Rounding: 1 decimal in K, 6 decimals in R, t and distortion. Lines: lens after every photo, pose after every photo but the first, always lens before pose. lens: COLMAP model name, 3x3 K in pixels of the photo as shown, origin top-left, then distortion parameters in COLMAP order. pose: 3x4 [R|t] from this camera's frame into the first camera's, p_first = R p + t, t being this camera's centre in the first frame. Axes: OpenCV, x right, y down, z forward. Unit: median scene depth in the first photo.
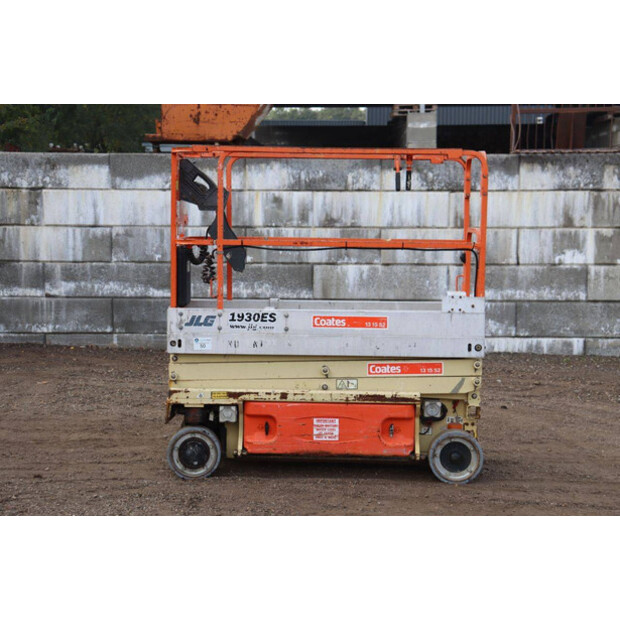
lens RADIAL K [[1109.8, 0, 310.0], [0, 1109.8, 310.0], [0, 0, 1]] dist [0.204586, 0.206549]
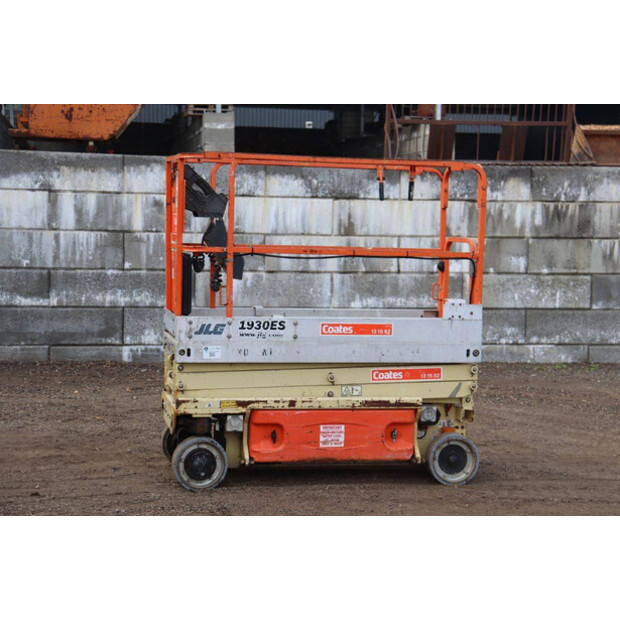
lens RADIAL K [[1181.6, 0, 310.0], [0, 1181.6, 310.0], [0, 0, 1]] dist [0.244294, 0.200161]
pose [[0.974180, -0.003806, 0.225739, -0.133996], [0.005576, 0.999958, -0.007206, 0.000420], [-0.225703, 0.008278, 0.974161, -0.022803]]
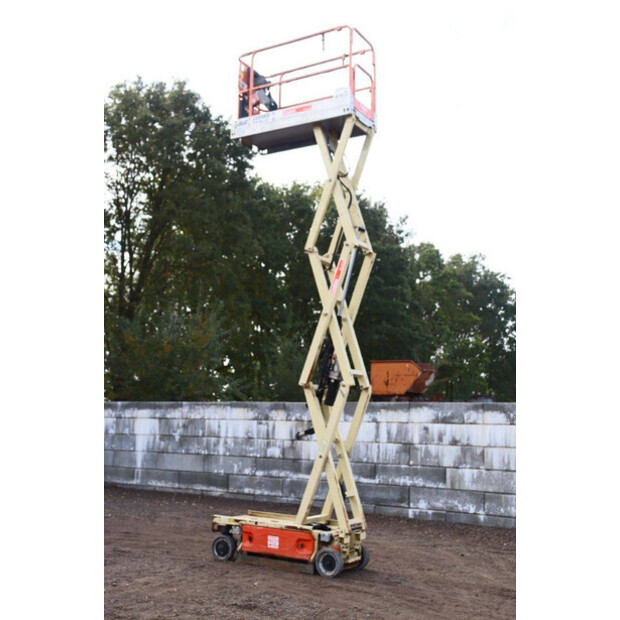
lens RADIAL K [[772.8, 0, 310.0], [0, 772.8, 310.0], [0, 0, 1]] dist [0.024761, 0.024098]
pose [[0.854591, -0.061965, -0.515592, 0.450636], [-0.065957, 0.971863, -0.226124, 0.005700], [0.515097, 0.227250, 0.826458, -0.127831]]
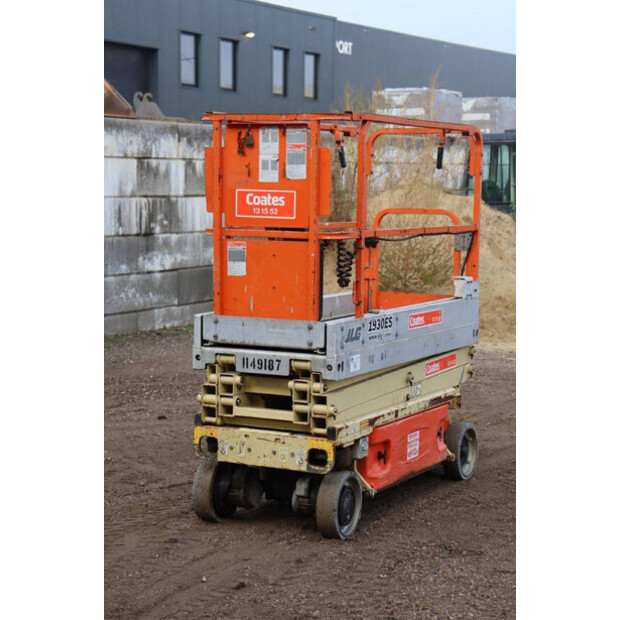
lens RADIAL K [[1397.3, 0, 310.0], [0, 1397.3, 310.0], [0, 0, 1]] dist [0.387954, 0.023173]
pose [[0.448101, -0.087451, 0.889696, -0.533981], [0.072473, 0.995482, 0.061348, -0.038122], [-0.891041, 0.036989, 0.452414, 0.311160]]
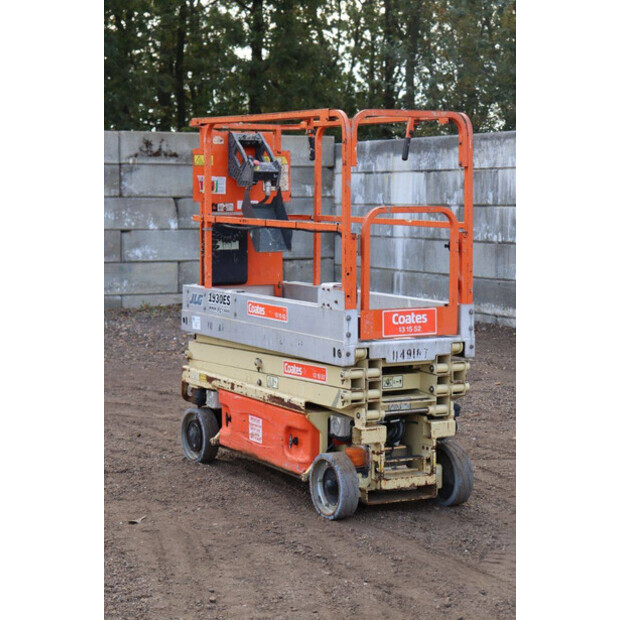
lens RADIAL K [[1428.5, 0, 310.0], [0, 1428.5, 310.0], [0, 0, 1]] dist [0.471768, 0.014365]
pose [[0.492367, 0.067791, -0.867744, 0.558979], [-0.077454, 0.996420, 0.033895, -0.016776], [0.866935, 0.050521, 0.495854, 0.250349]]
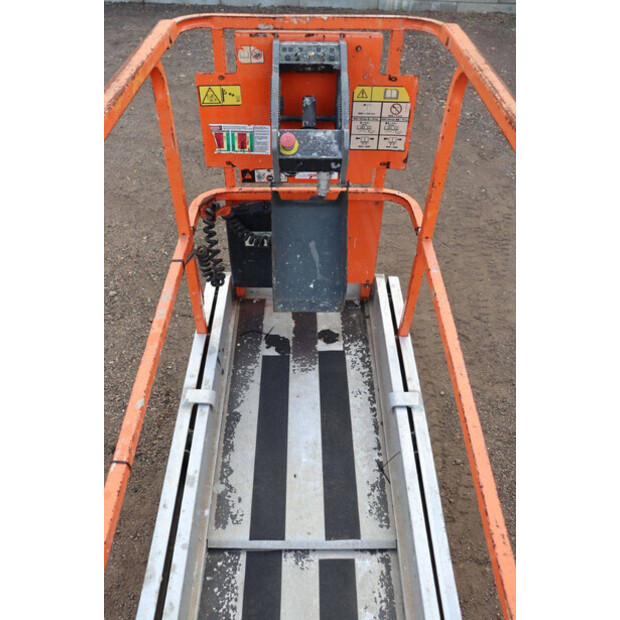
lens RADIAL K [[510.9, 0, 309.4], [0, 510.9, 300.7], [0, 0, 1]] dist [-0.106235, 0.006719]
pose [[0.004231, 0.676835, -0.736122, 0.057968], [-0.110742, 0.731918, 0.672333, -0.107937], [0.993840, 0.078675, 0.078051, 0.558131]]
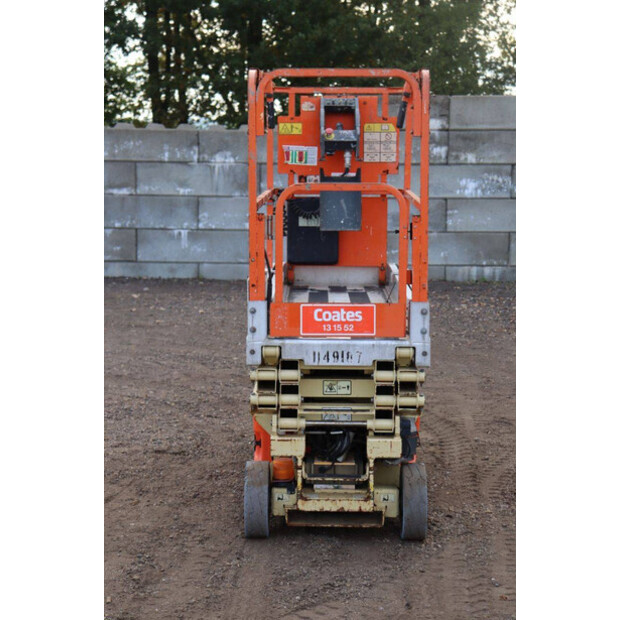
lens RADIAL K [[1375.3, 0, 310.0], [0, 1375.3, 310.0], [0, 0, 1]] dist [0.324785, 0.044598]
pose [[-0.009958, 0.108279, -0.994071, 0.547154], [-0.097208, 0.989307, 0.108734, -0.048699], [0.995214, 0.097715, 0.000674, 0.558178]]
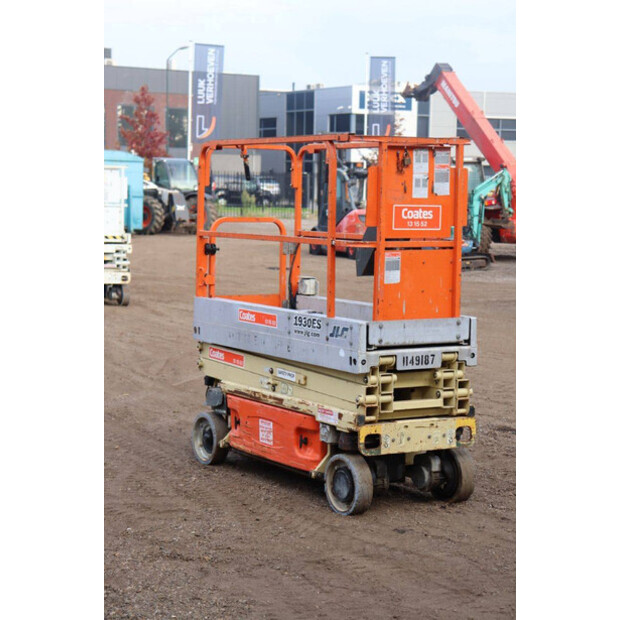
lens RADIAL K [[1428.5, 0, 310.0], [0, 1428.5, 310.0], [0, 0, 1]] dist [0.471768, 0.014365]
pose [[-0.527471, -0.089964, 0.844796, -0.560318], [0.056997, 0.988390, 0.140843, -0.095723], [-0.847659, 0.122442, -0.516220, 0.915558]]
